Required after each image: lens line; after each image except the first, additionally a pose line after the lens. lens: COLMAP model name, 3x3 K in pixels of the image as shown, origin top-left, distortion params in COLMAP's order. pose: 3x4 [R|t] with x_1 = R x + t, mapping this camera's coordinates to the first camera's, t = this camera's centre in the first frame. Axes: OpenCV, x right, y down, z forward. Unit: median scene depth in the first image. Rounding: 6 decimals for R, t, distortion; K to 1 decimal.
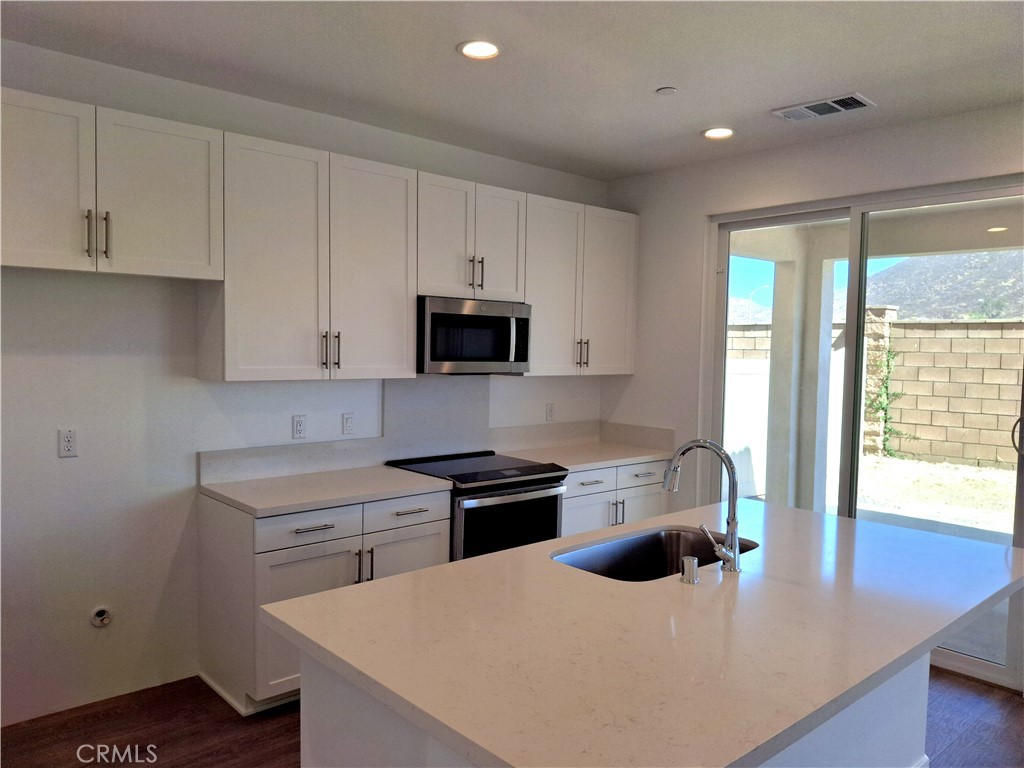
lens RADIAL K [[758.1, 0, 512.7], [0, 758.1, 384.5], [0, 0, 1]] dist [0.028753, -0.061972]
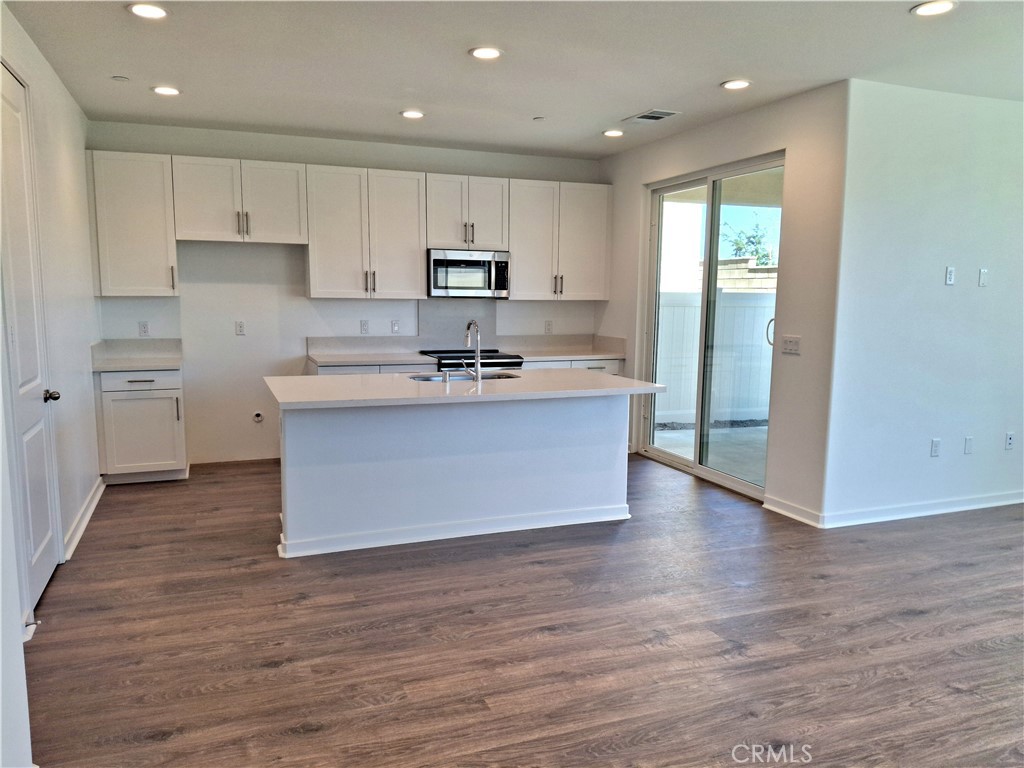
lens RADIAL K [[758.1, 0, 506.2], [0, 758.1, 392.4], [0, 0, 1]] dist [0.028753, -0.061972]
pose [[0.928598, 0.042861, -0.368604, 0.659677], [-0.015332, 0.996891, 0.077293, 0.065327], [0.370771, -0.066122, 0.926367, -0.497257]]
